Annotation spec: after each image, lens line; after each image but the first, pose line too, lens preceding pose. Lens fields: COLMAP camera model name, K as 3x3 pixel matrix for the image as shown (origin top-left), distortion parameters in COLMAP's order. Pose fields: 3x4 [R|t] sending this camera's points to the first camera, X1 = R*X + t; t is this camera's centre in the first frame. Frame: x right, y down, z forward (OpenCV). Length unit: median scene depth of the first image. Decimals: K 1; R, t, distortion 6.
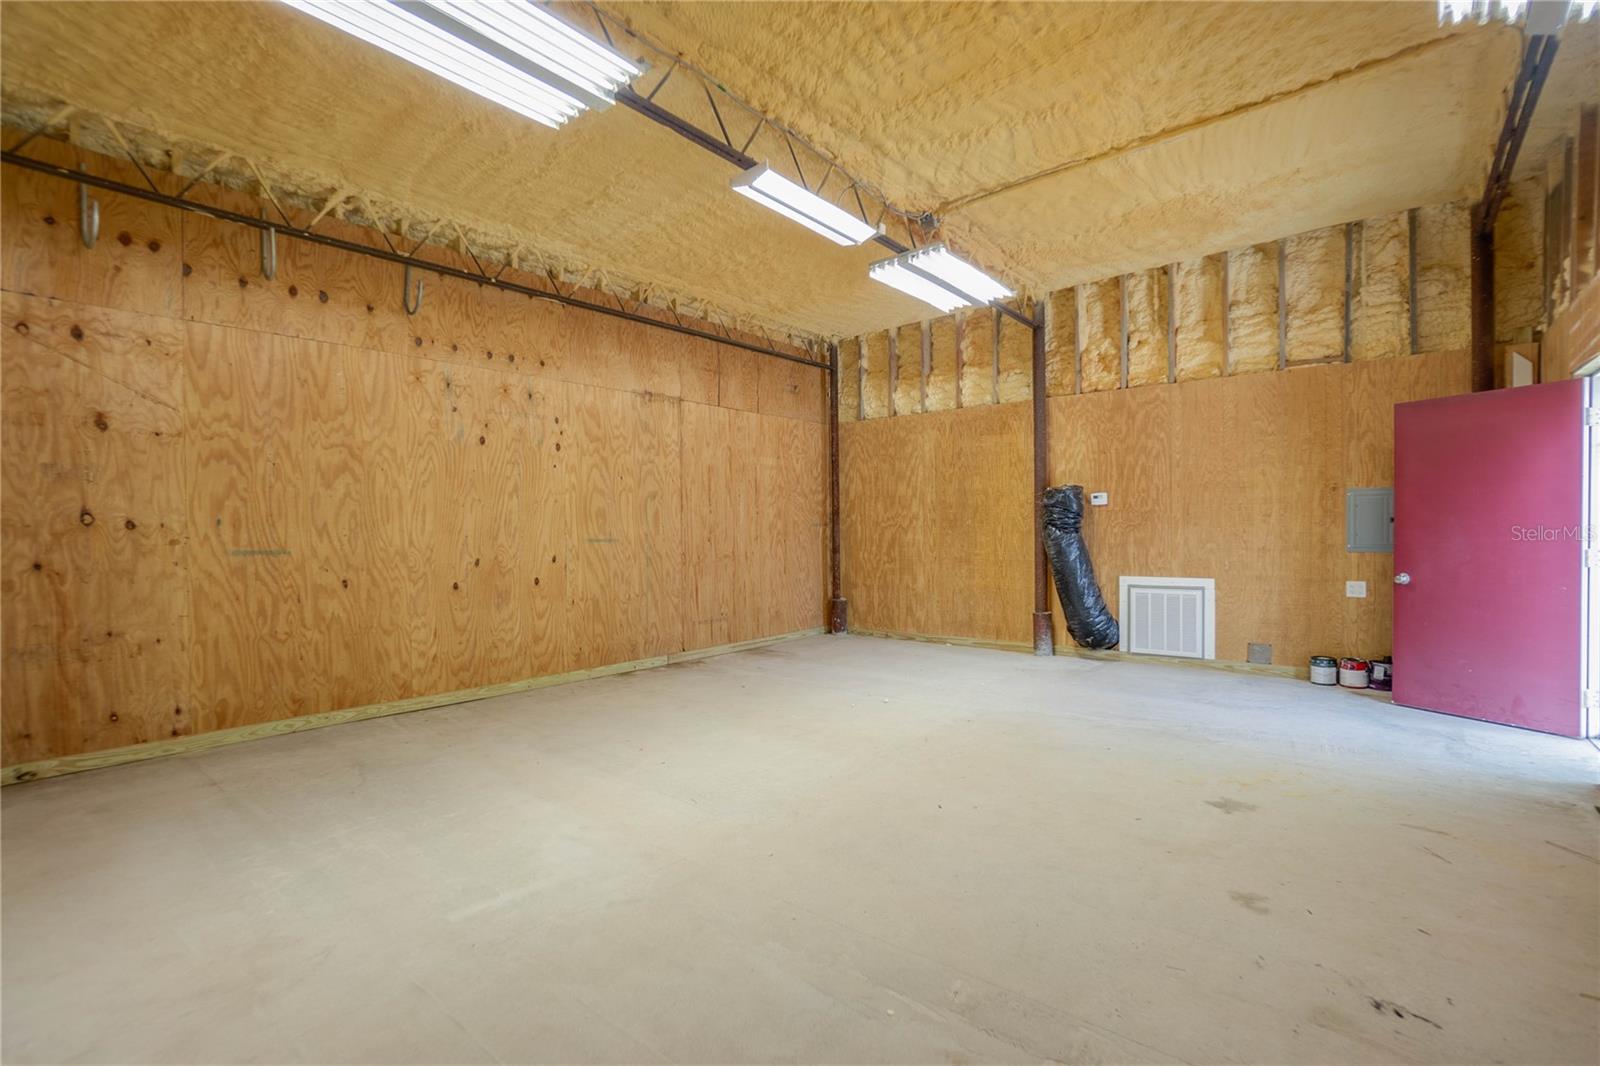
lens RADIAL K [[710.2, 0, 796.0], [0, 710.2, 534.6], [0, 0, 1]] dist [-0.063540, 0.024889]
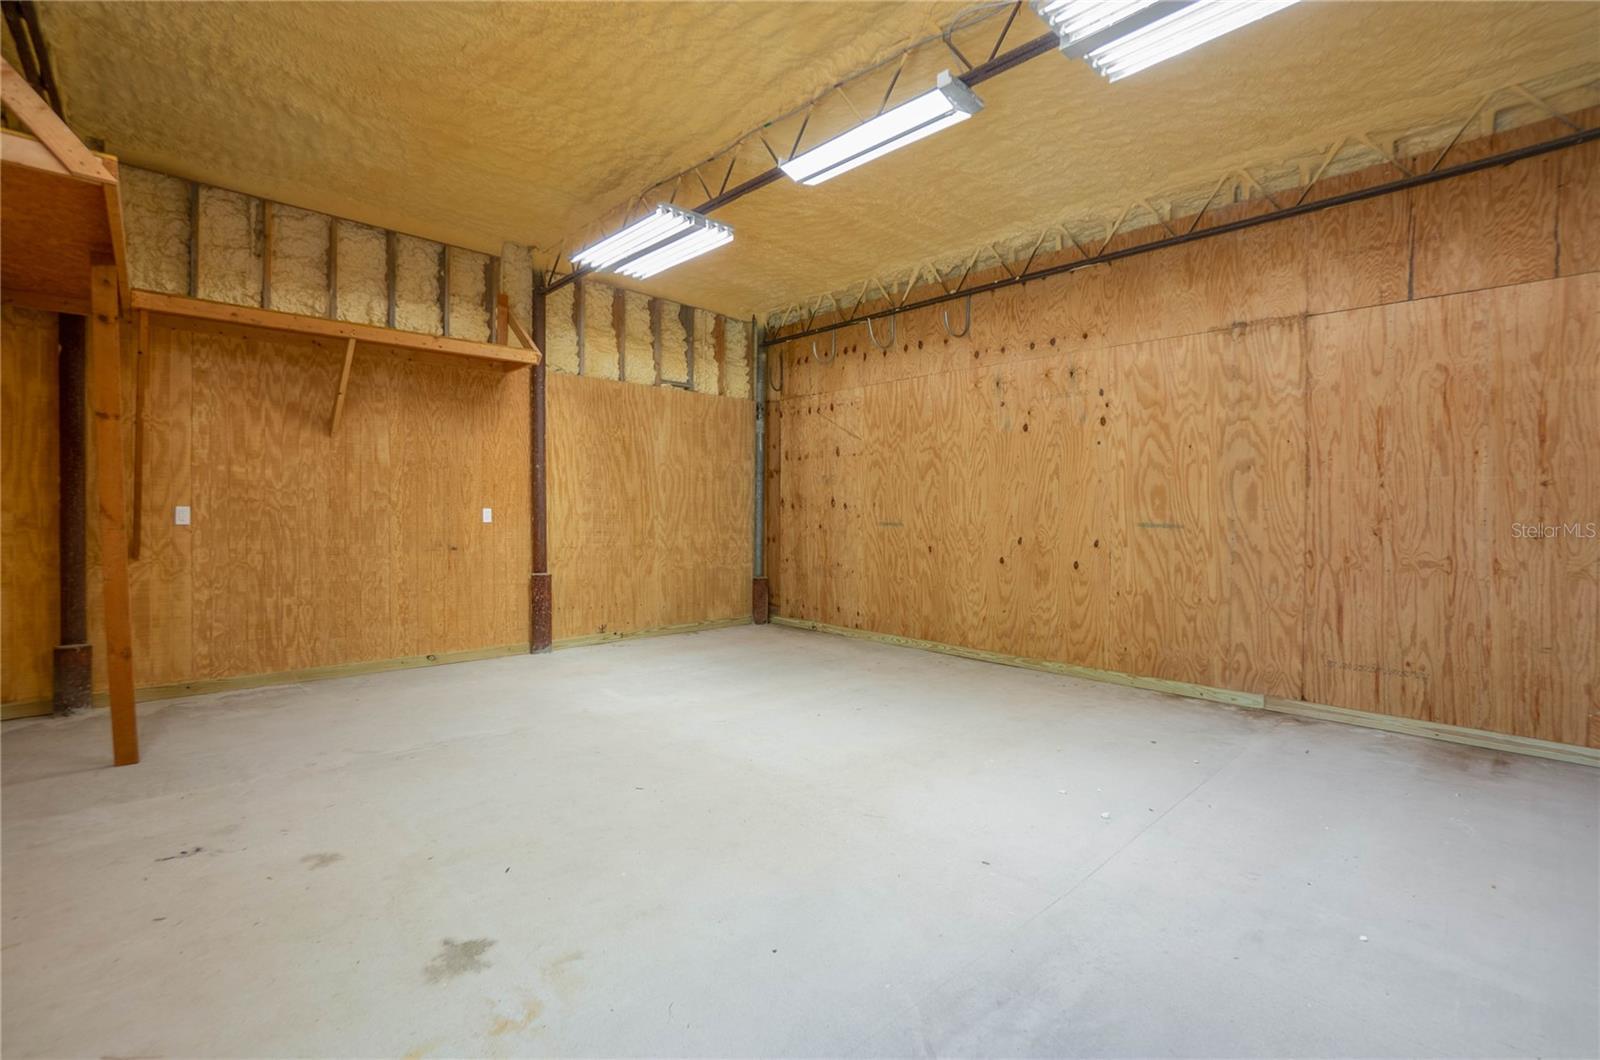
lens RADIAL K [[732.4, 0, 797.6], [0, 732.4, 517.2], [0, 0, 1]] dist [-0.068518, 0.018201]
pose [[-0.122120, 0.014570, -0.992408, 0.713756], [-0.015365, 0.999745, 0.016568, -0.010631], [0.992396, 0.017272, -0.121865, 0.804992]]
